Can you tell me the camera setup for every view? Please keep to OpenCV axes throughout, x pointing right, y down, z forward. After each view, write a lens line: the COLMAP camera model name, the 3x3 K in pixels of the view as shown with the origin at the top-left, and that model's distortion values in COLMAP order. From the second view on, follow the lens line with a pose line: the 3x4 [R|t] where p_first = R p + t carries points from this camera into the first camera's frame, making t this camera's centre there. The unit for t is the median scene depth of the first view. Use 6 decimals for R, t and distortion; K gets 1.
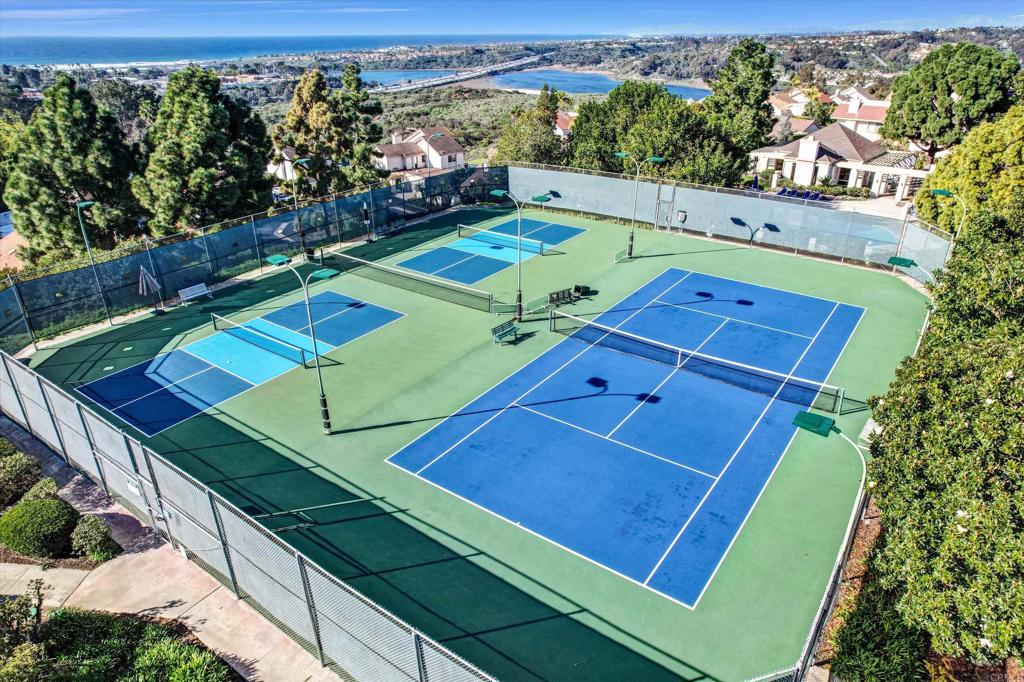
lens RADIAL K [[662.1, 0, 515.9], [0, 662.1, 350.1], [0, 0, 1]] dist [-0.068956, 0.062535]
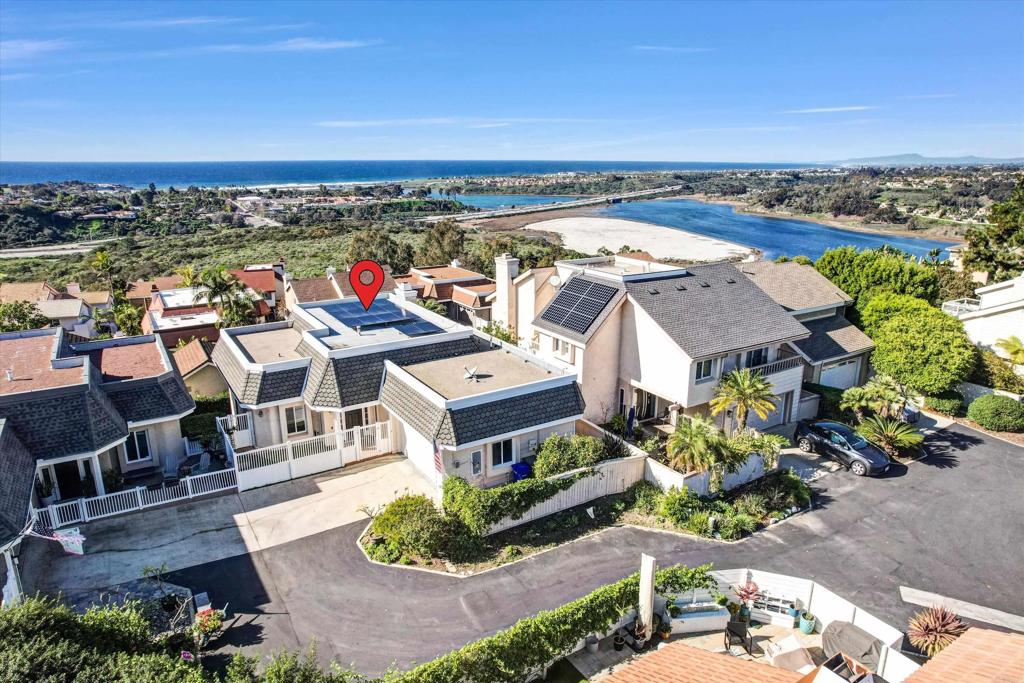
lens RADIAL K [[662.1, 0, 515.8], [0, 662.1, 342.5], [0, 0, 1]] dist [-0.068956, 0.062535]
pose [[0.954372, 0.084624, -0.286379, 2.321181], [-0.134863, 0.977778, -0.160506, -0.735198], [0.266432, 0.191805, 0.944577, 1.394372]]
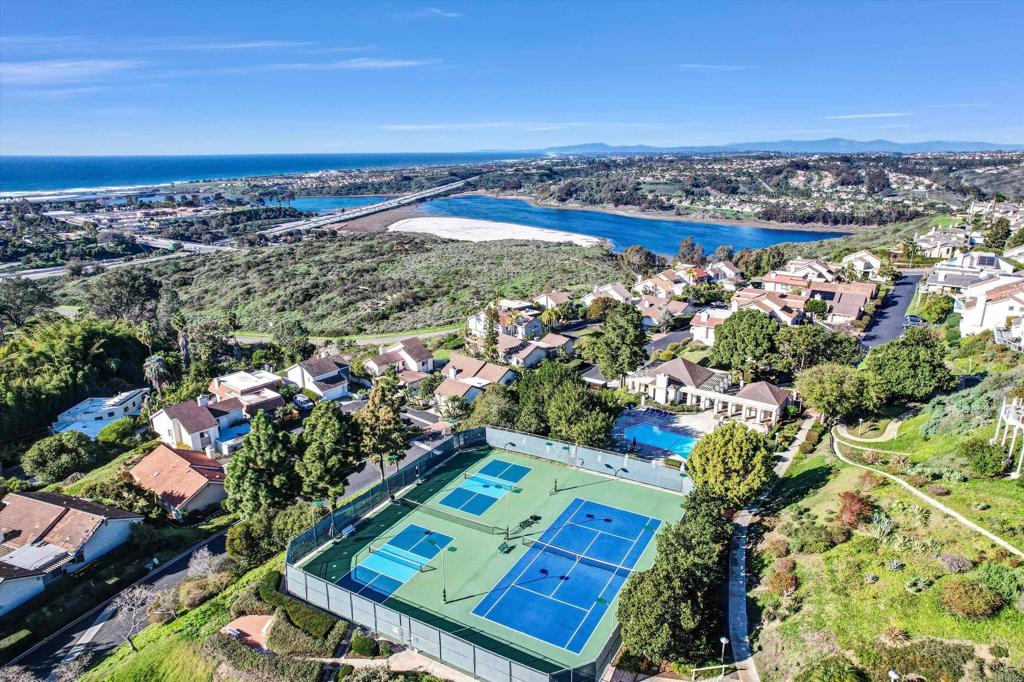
lens RADIAL K [[662.1, 0, 516.6], [0, 662.1, 345.7], [0, 0, 1]] dist [-0.068956, 0.062535]
pose [[0.993663, -0.032428, 0.107620, -0.081665], [0.049569, 0.985767, -0.160641, -0.147522], [-0.100879, 0.164958, 0.981128, -0.576853]]
